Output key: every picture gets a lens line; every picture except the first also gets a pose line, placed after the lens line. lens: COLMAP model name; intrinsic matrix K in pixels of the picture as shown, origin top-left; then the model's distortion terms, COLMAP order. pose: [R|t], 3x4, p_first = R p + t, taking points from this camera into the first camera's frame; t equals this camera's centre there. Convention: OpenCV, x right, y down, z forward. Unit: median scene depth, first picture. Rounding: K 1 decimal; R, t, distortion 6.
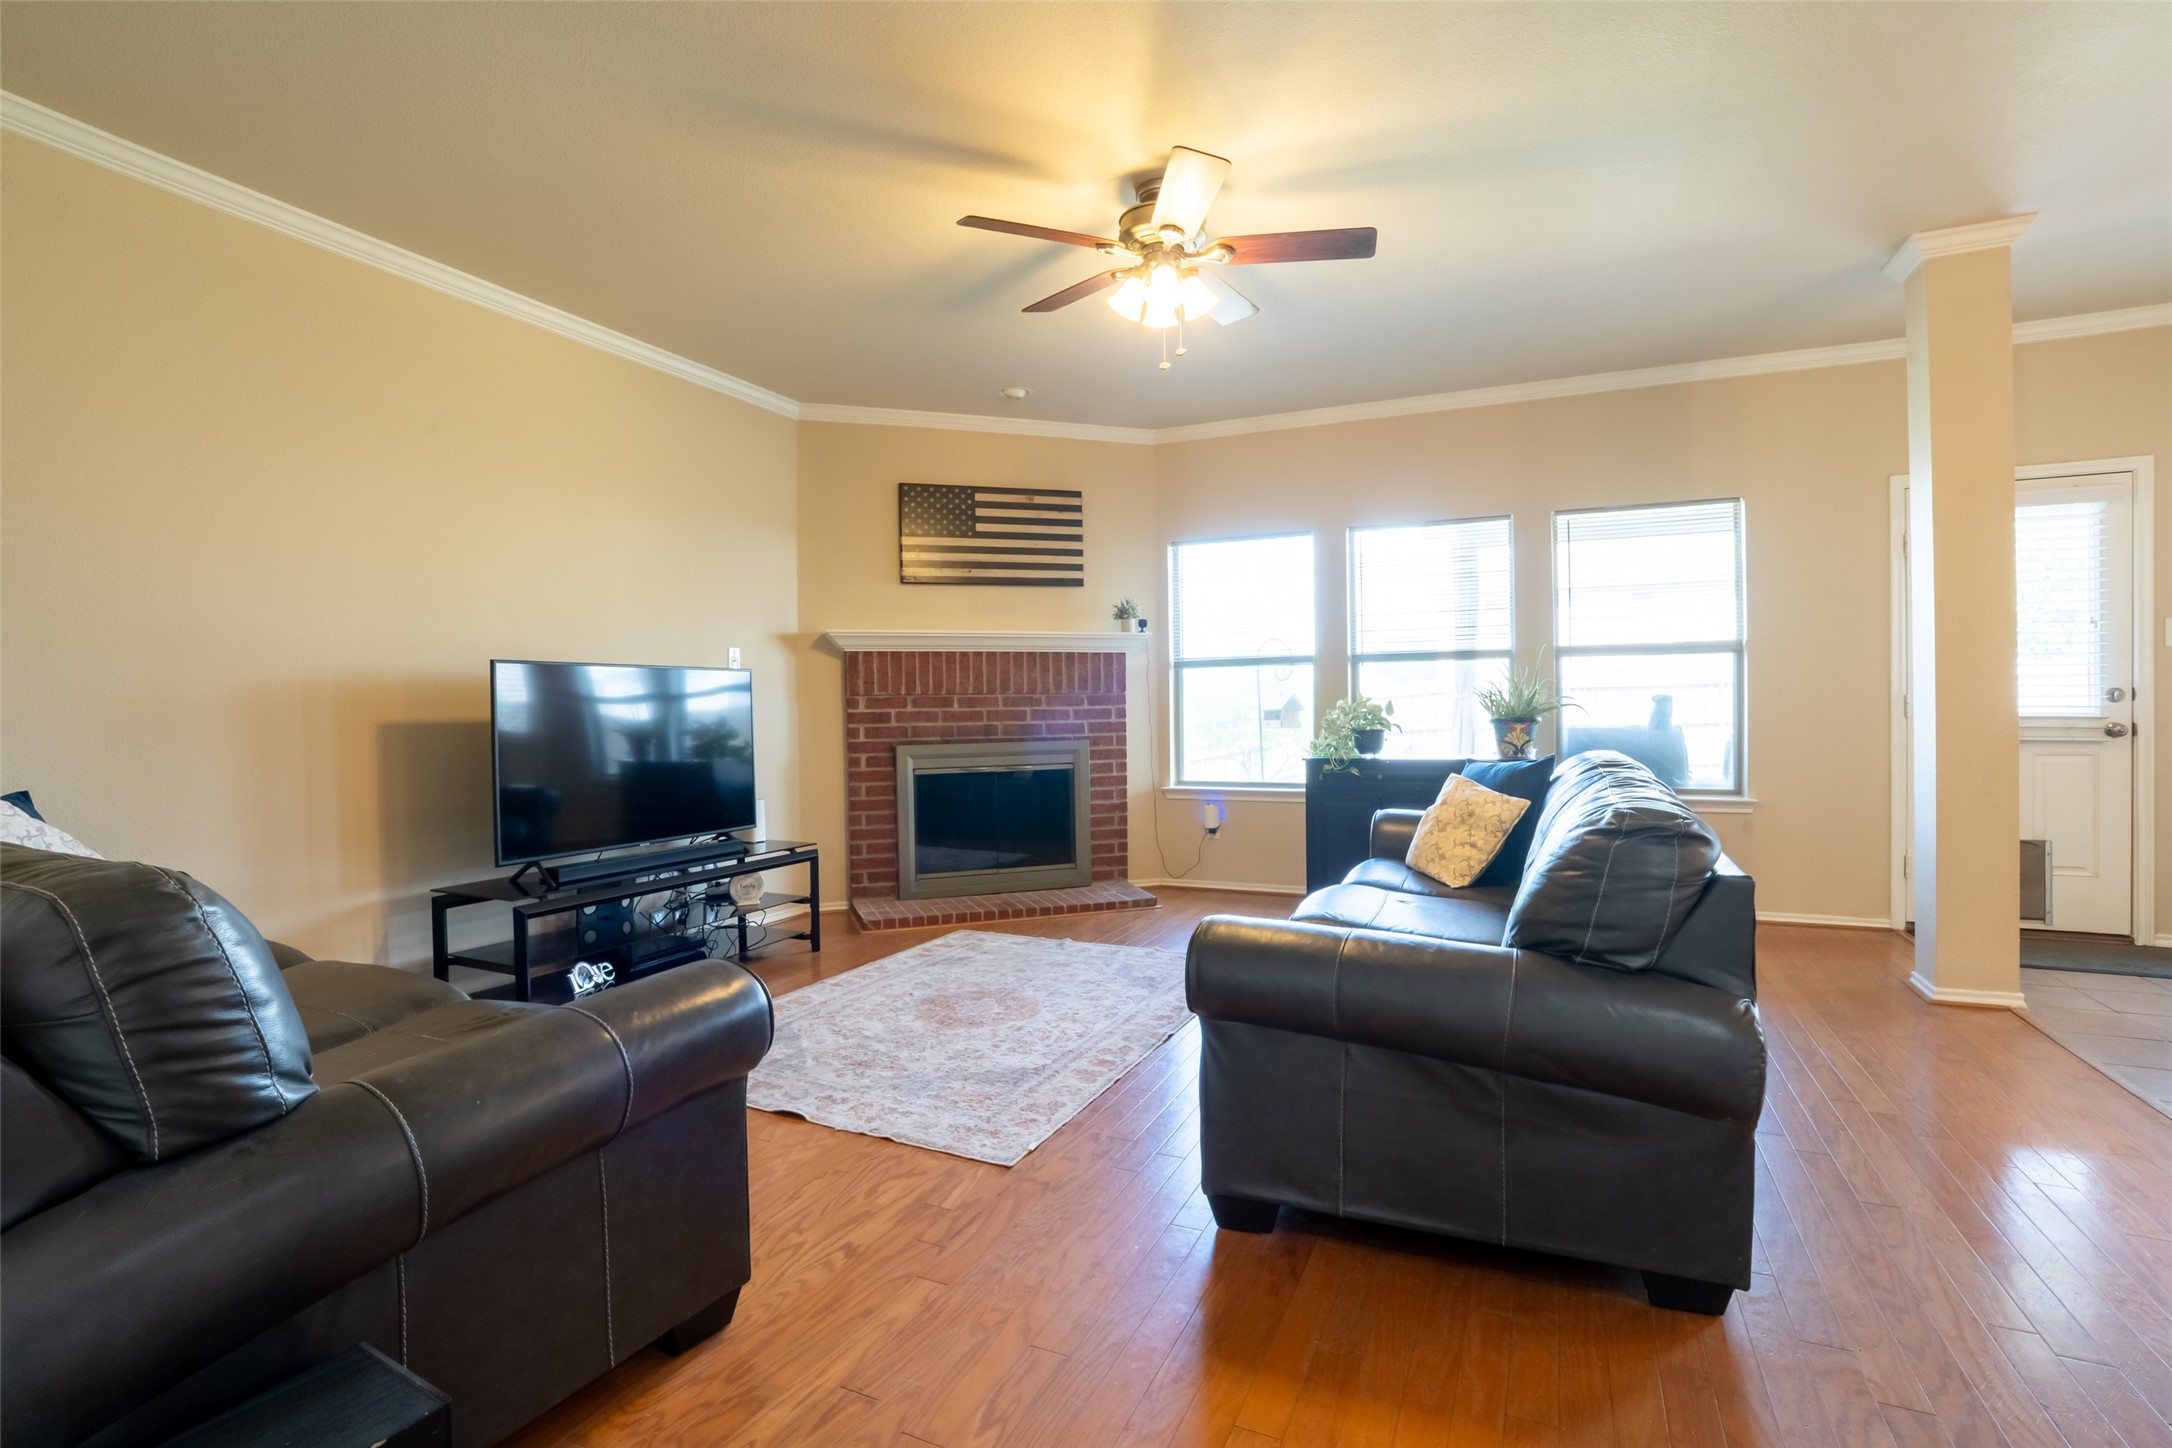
lens RADIAL K [[1005.4, 0, 1088.7], [0, 1005.4, 717.6], [0, 0, 1]] dist [-0.073368, 0.027548]
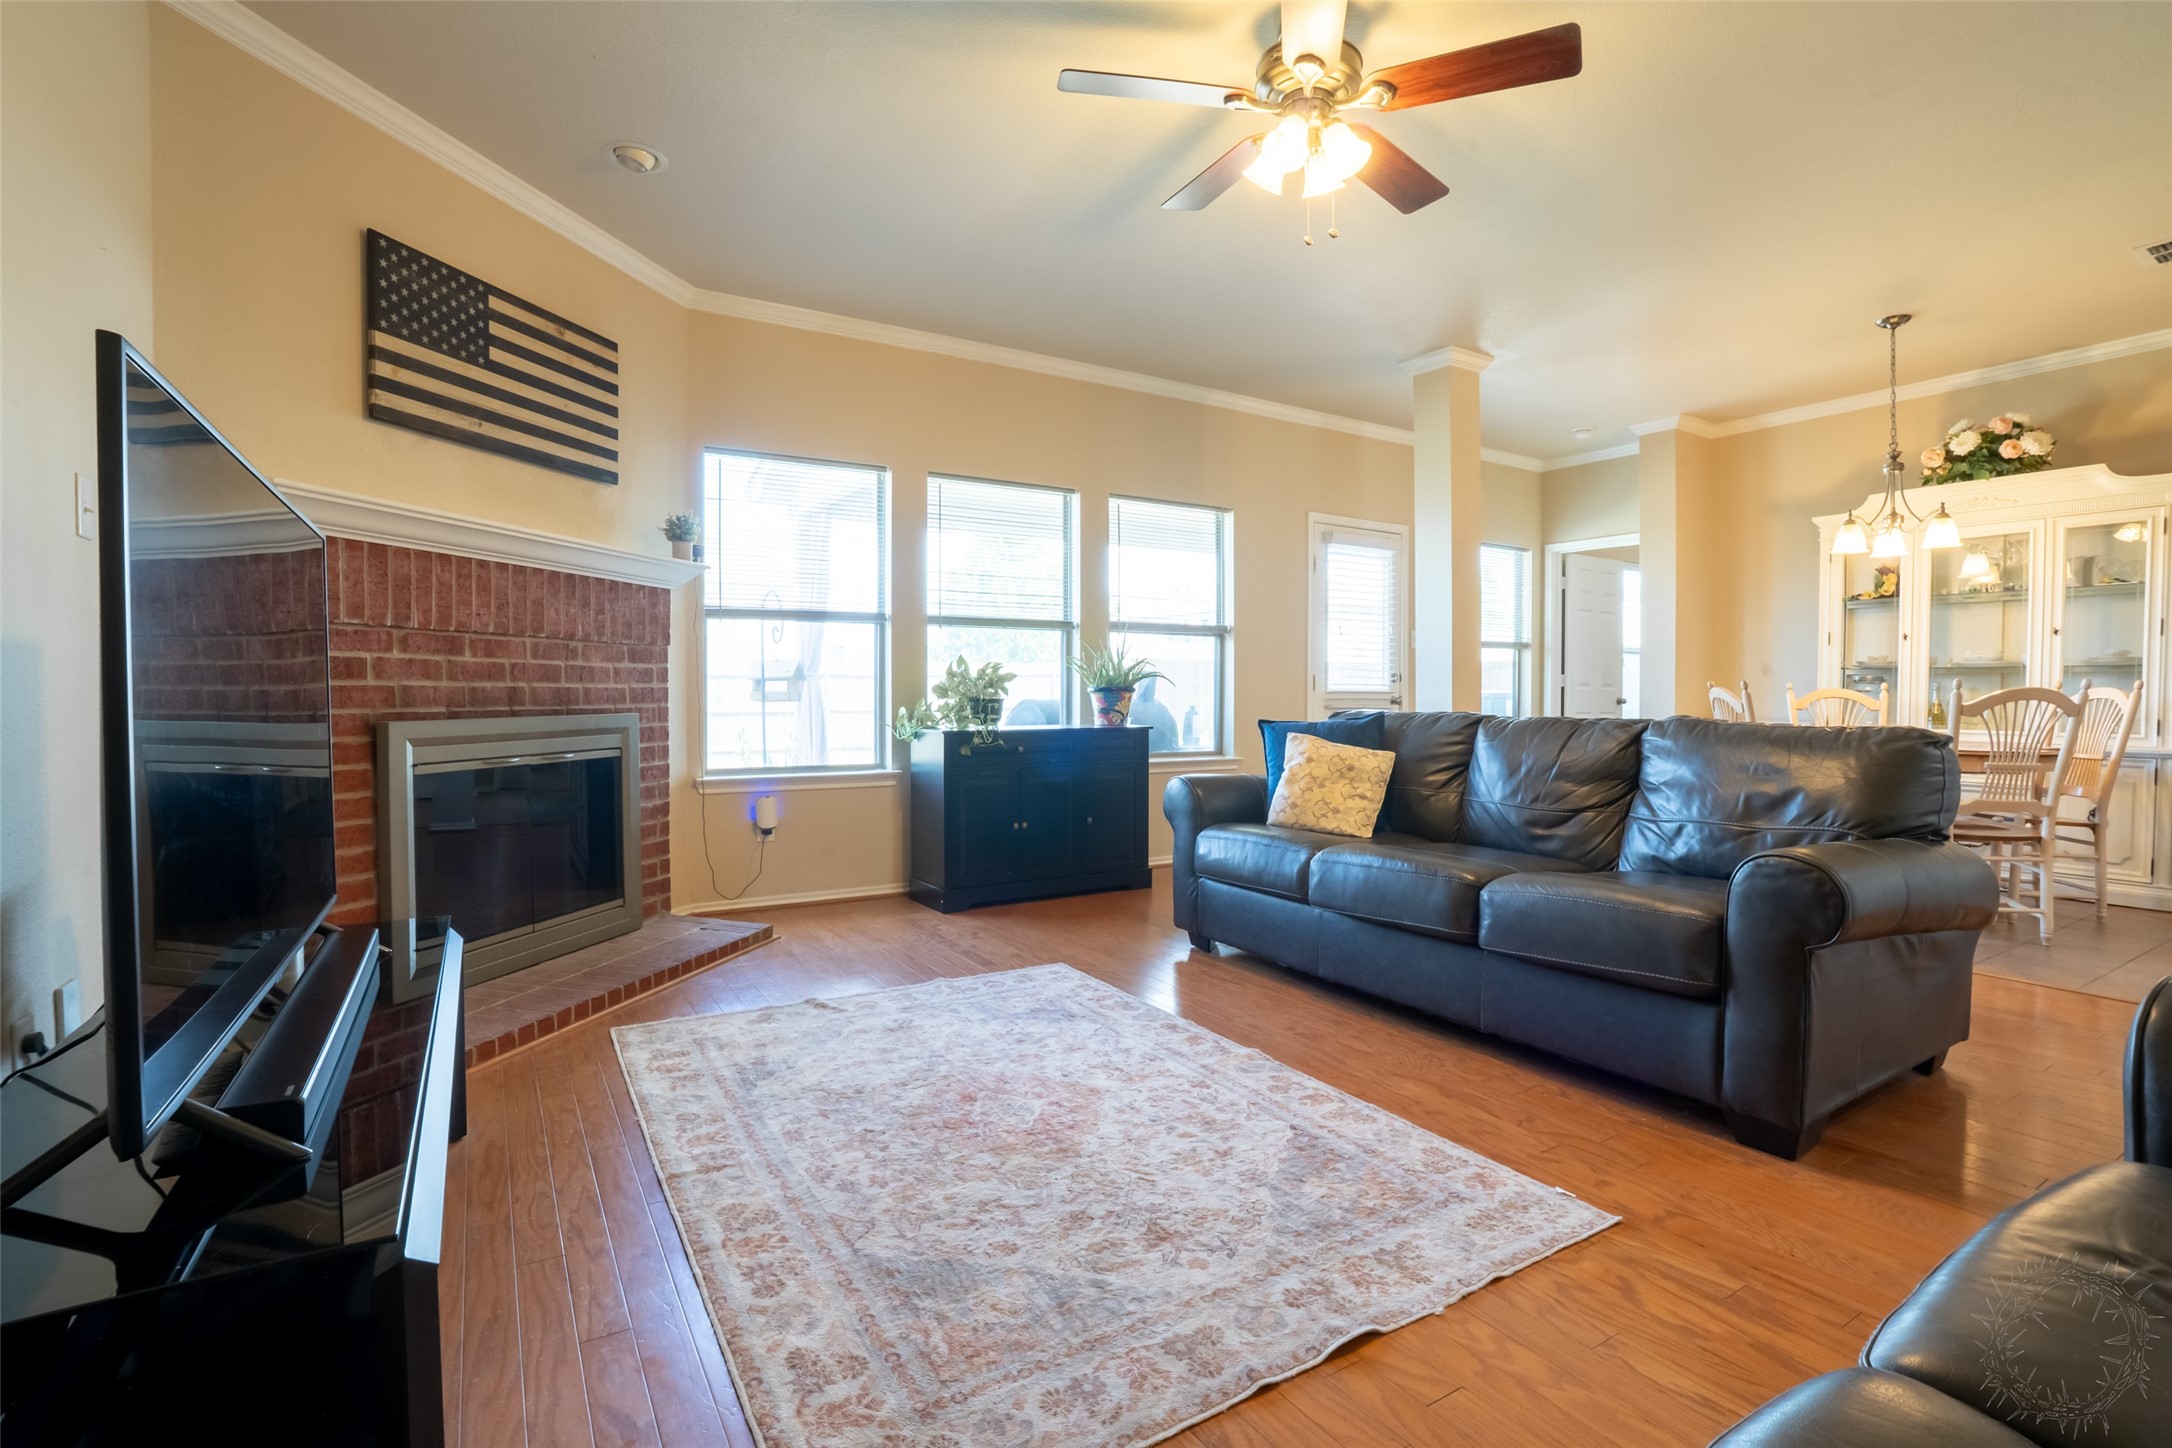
lens RADIAL K [[1005.4, 0, 1088.7], [0, 1005.4, 717.6], [0, 0, 1]] dist [-0.073368, 0.027548]
pose [[0.553877, -0.005659, 0.832579, -0.408249], [0.001107, 0.999981, 0.006060, 0.022742], [-0.832598, -0.002435, 0.553872, 0.399353]]
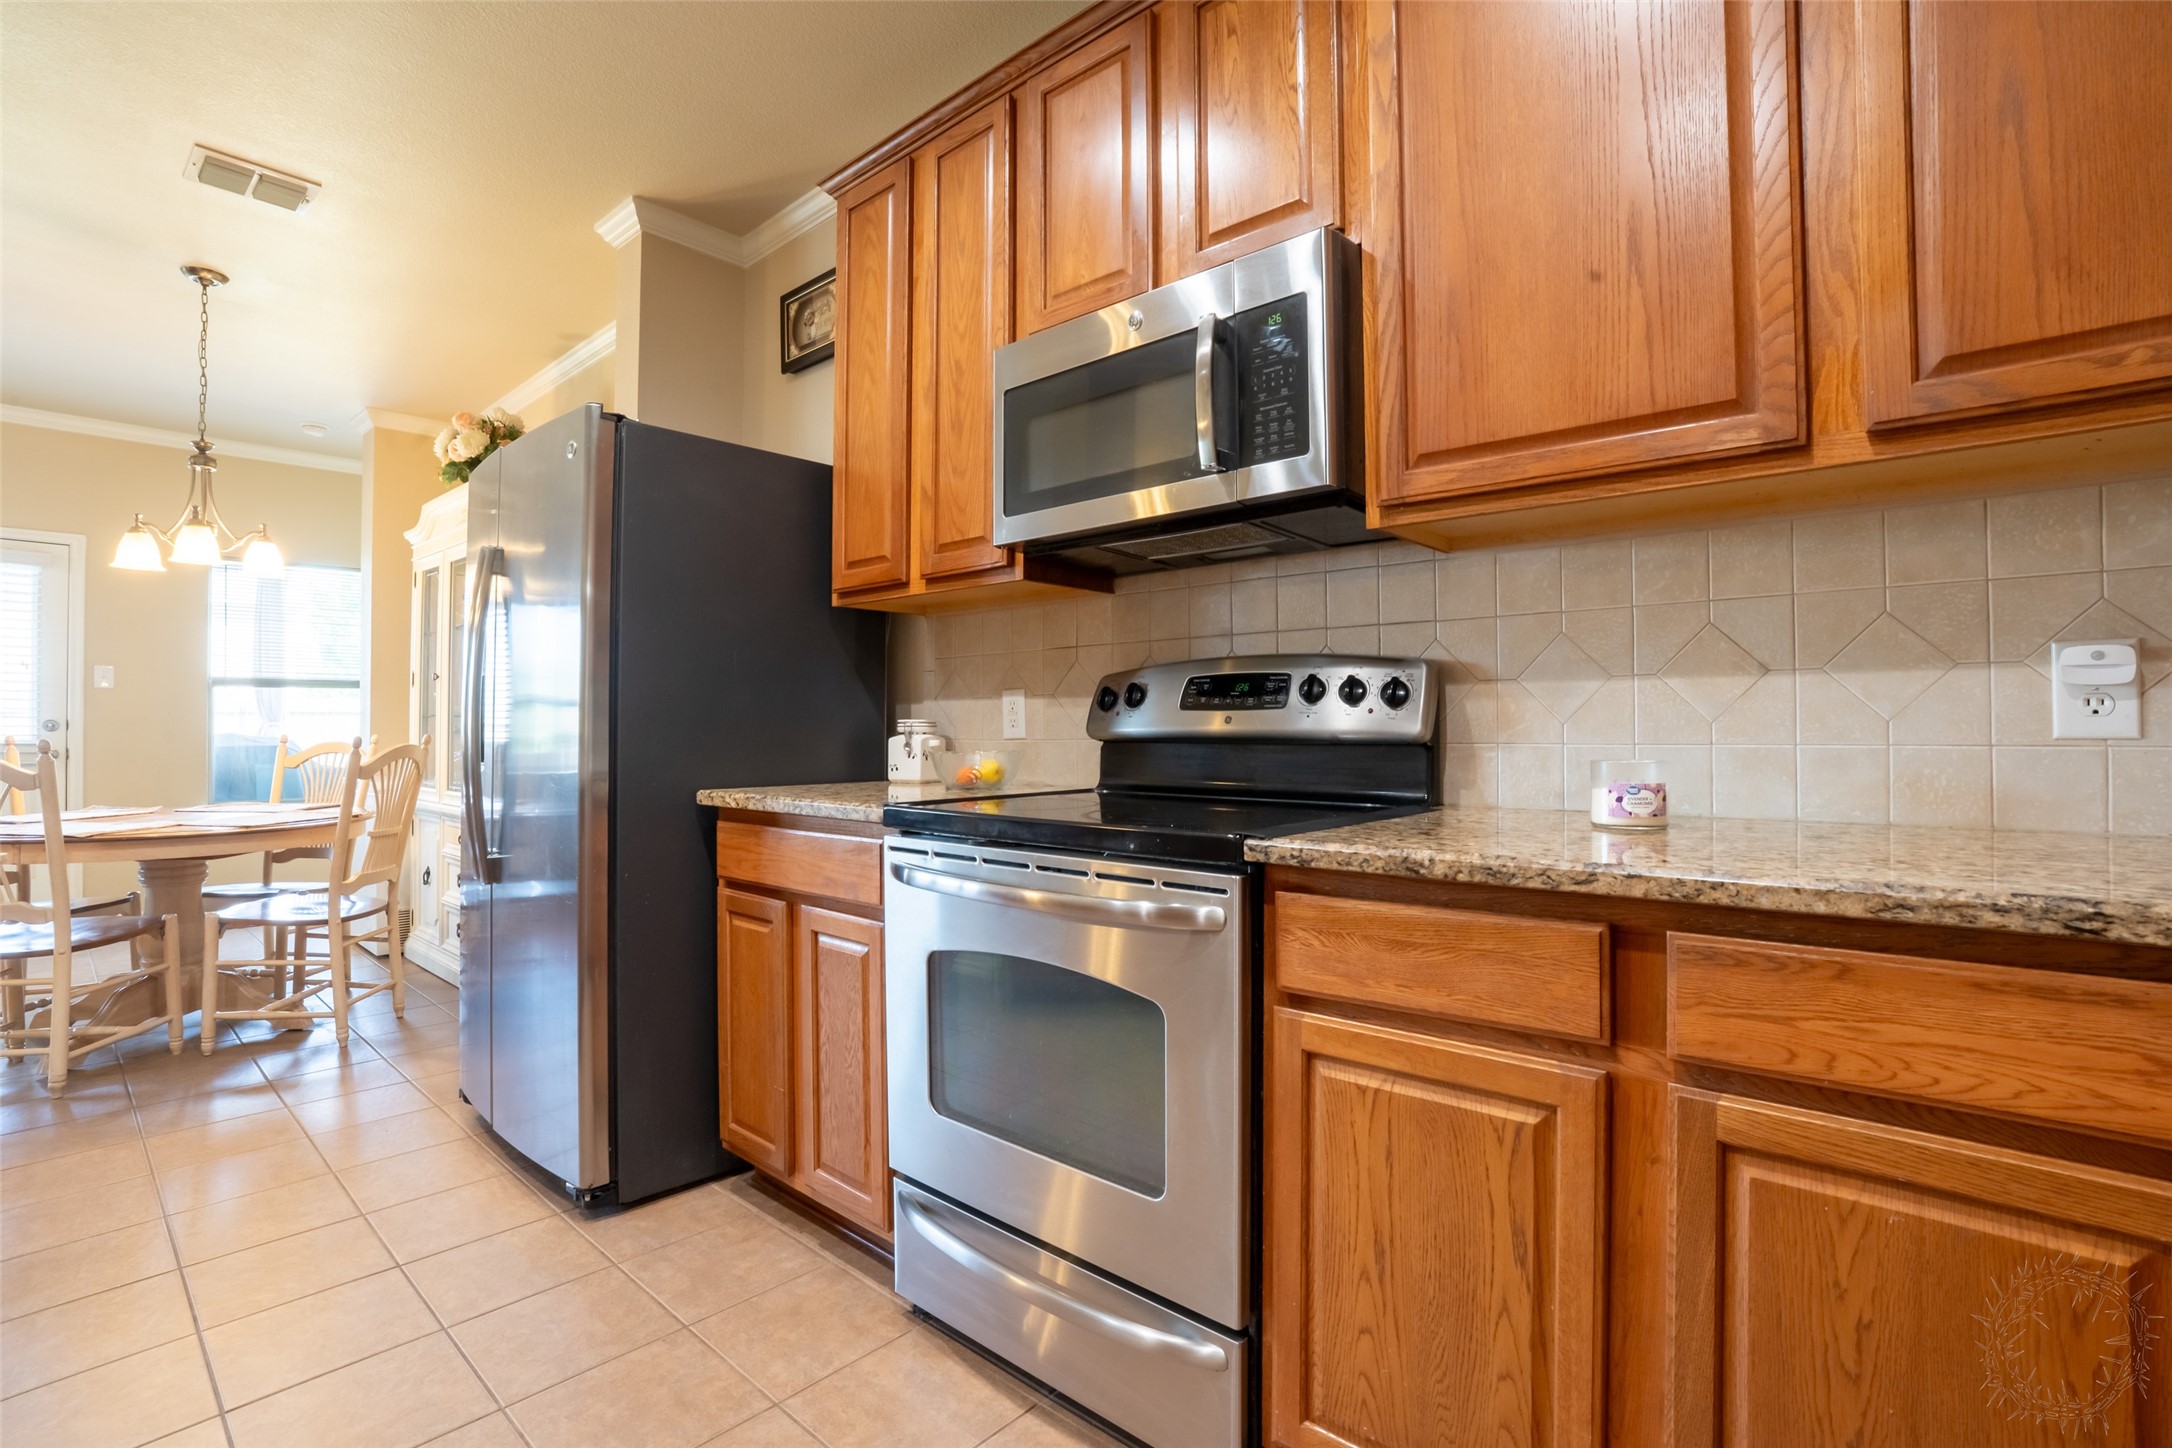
lens RADIAL K [[1005.4, 0, 1088.7], [0, 1005.4, 717.6], [0, 0, 1]] dist [-0.073368, 0.027548]
pose [[0.293875, 0.022747, 0.955573, 0.228580], [0.009102, 0.999605, -0.026594, 0.007964], [-0.955800, 0.016513, 0.293552, -0.471617]]
